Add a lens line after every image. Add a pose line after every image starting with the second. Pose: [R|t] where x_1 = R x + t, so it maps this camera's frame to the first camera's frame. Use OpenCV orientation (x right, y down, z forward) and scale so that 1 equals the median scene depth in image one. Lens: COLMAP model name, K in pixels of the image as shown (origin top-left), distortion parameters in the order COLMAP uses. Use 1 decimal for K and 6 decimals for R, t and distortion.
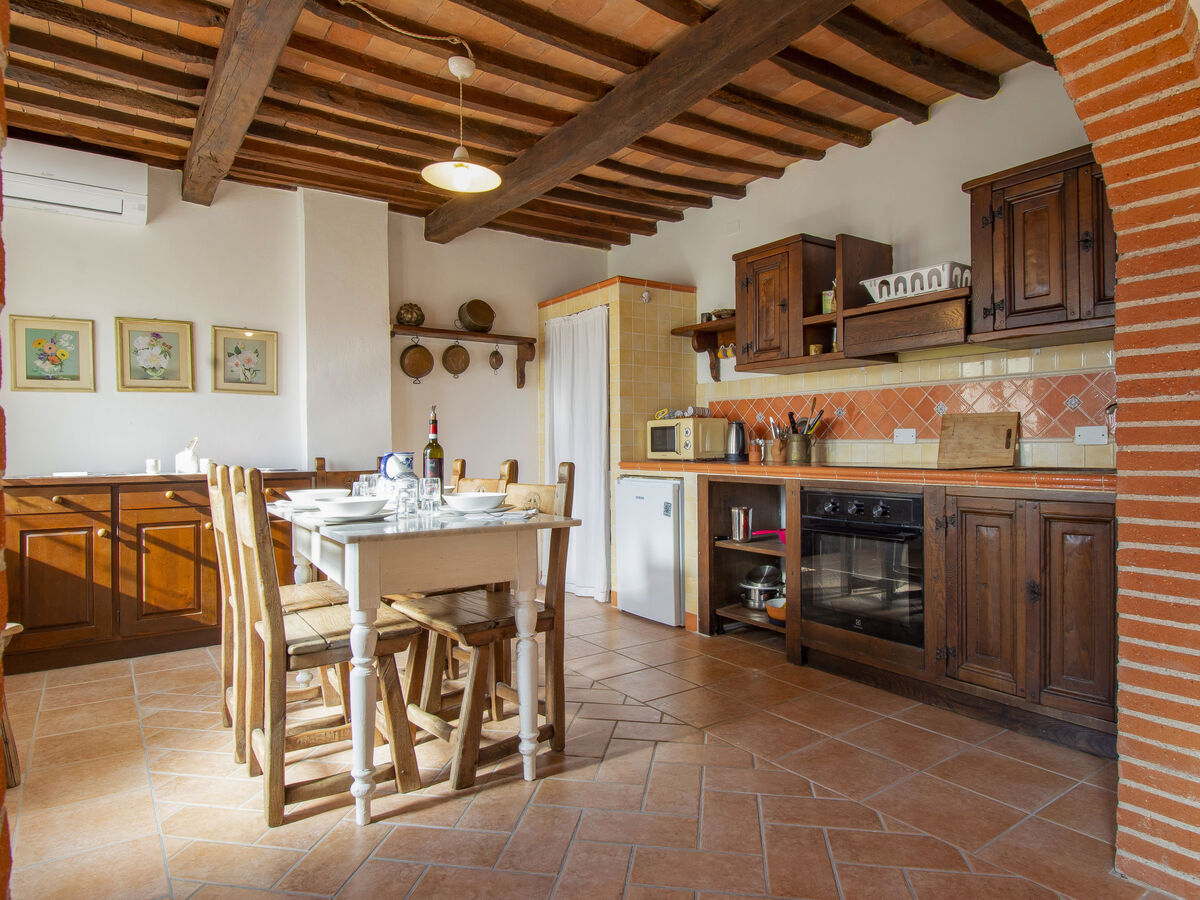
lens RADIAL K [[725.6, 0, 601.0], [0, 725.6, 446.2], [0, 0, 1]] dist [-0.006800, -0.004903]
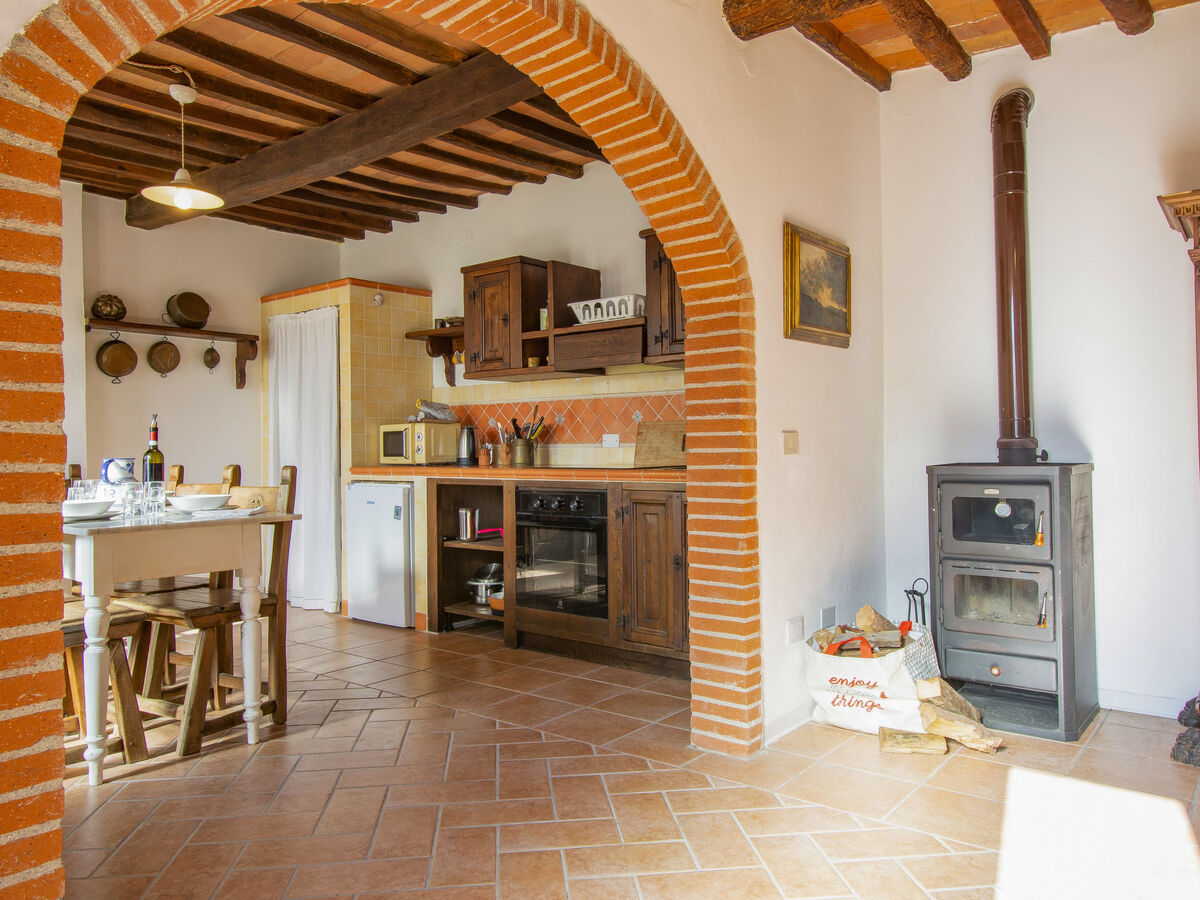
lens RADIAL K [[877.1, 0, 606.6], [0, 877.1, 437.2], [0, 0, 1]] dist [0.024135, -0.020696]
pose [[0.958591, -0.001335, 0.284784, 0.031839], [0.005662, 0.999881, -0.014370, 0.000146], [-0.284731, 0.015388, 0.958484, -0.391133]]
